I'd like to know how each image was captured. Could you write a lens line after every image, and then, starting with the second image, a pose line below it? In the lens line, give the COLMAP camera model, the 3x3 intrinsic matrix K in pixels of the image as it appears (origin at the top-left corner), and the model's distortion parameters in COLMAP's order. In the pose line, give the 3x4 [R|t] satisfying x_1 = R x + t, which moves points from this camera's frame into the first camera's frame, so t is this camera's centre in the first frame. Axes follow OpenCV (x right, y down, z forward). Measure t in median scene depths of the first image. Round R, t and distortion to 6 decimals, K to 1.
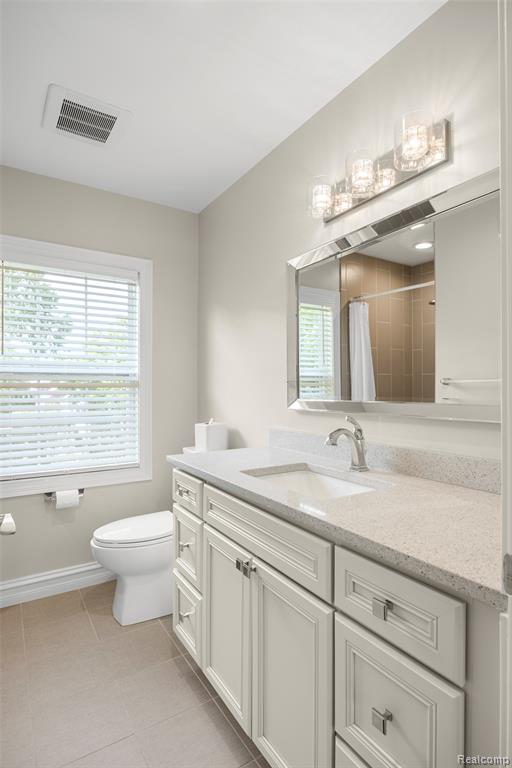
lens RADIAL K [[397.7, 0, 254.8], [0, 397.7, 385.5], [0, 0, 1]] dist [-0.000224, -0.000078]
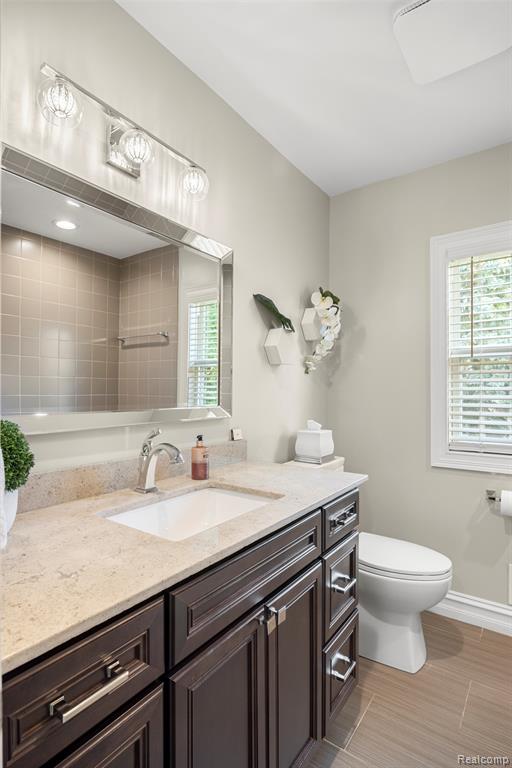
lens RADIAL K [[397.7, 0, 255.2], [0, 397.7, 384.8], [0, 0, 1]] dist [-0.000224, -0.000078]
pose [[-0.369091, 0.013647, 0.929293, -0.580349], [0.001708, 0.999900, -0.014006, -0.004289], [-0.929392, -0.003582, -0.369077, 1.081508]]
